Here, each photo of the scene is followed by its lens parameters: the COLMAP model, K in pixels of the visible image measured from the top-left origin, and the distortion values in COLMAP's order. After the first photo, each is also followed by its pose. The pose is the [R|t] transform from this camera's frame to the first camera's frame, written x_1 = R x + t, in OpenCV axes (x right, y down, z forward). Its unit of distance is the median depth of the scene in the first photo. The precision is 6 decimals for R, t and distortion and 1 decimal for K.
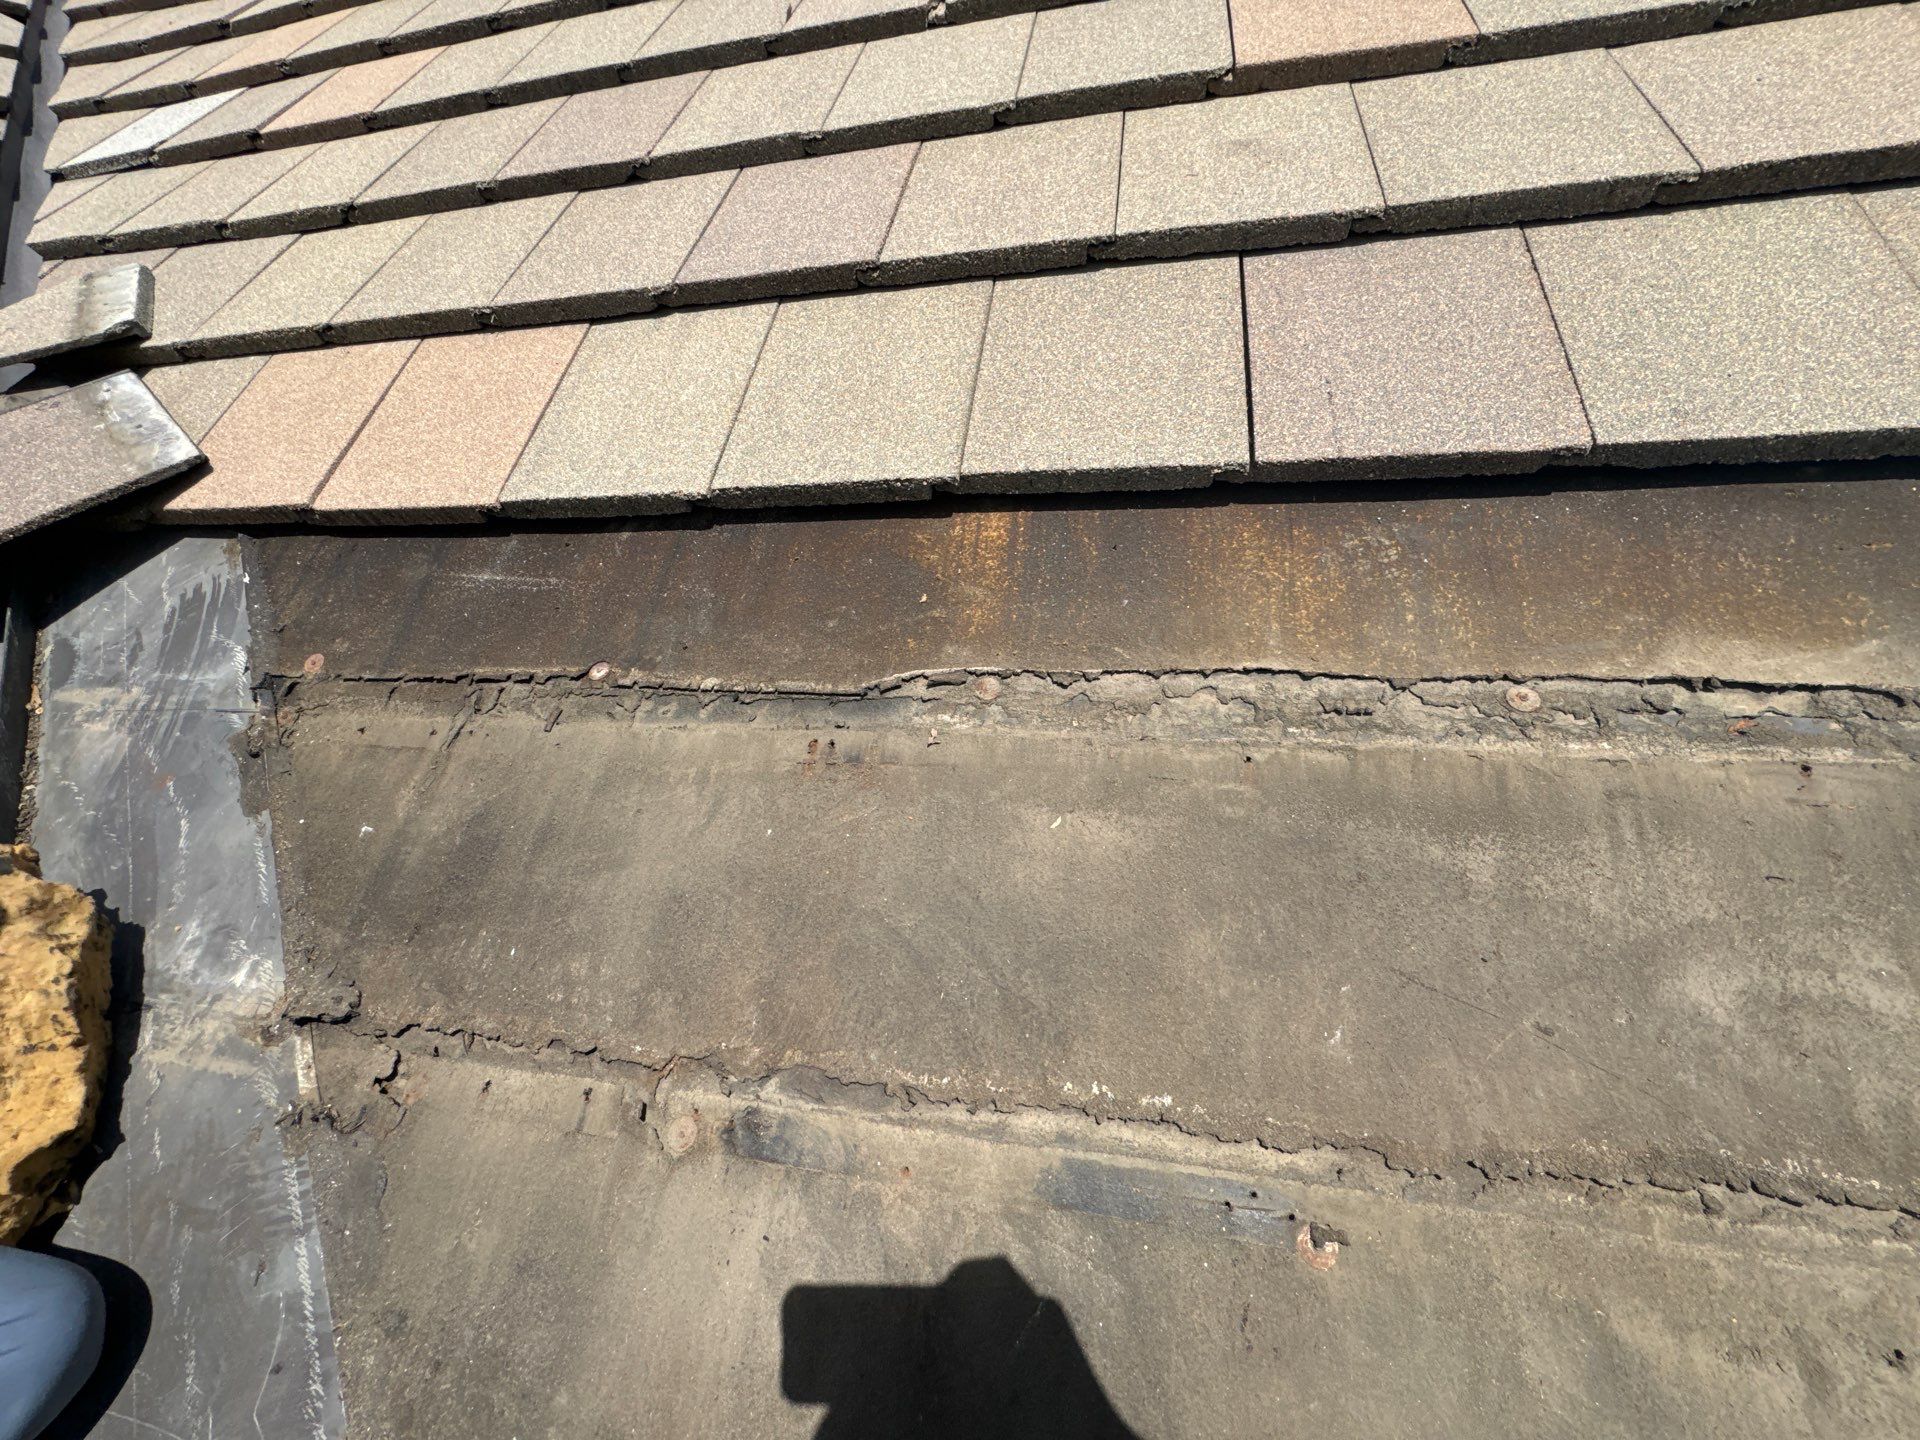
lens RADIAL K [[768.9, 0, 950.1], [0, 768.9, 707.7], [0, 0, 1]] dist [-0.003993, 0.000611]
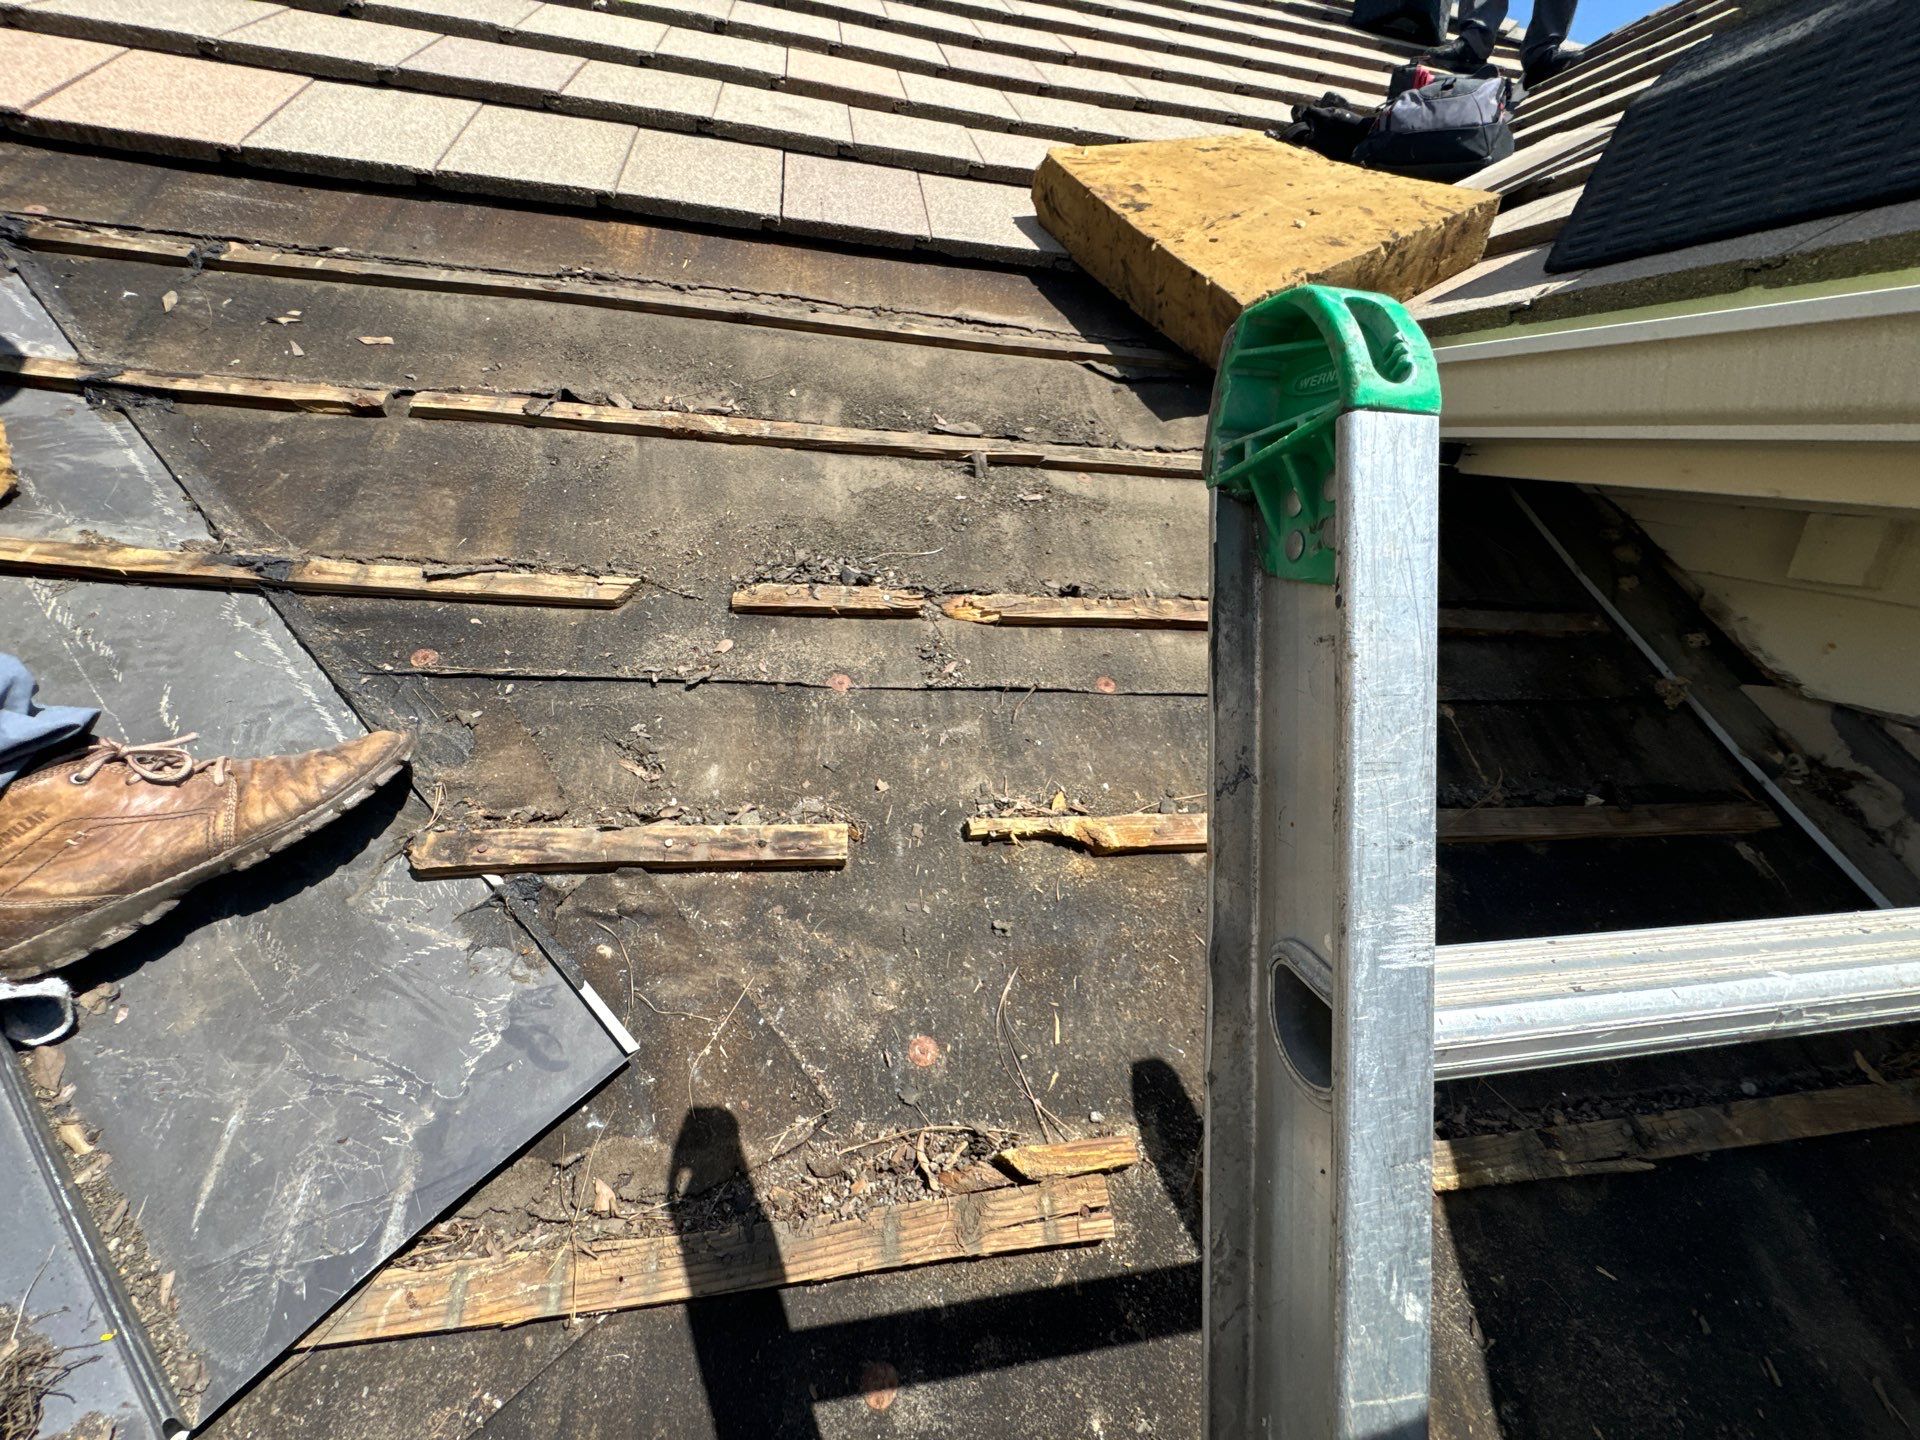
lens RADIAL K [[768.9, 0, 957.3], [0, 768.9, 733.6], [0, 0, 1]] dist [-0.003993, 0.000611]
pose [[0.904893, 0.009245, 0.425538, -0.011548], [0.051004, 0.990205, -0.129971, 0.914861], [-0.422572, 0.139314, 0.895558, -0.542764]]
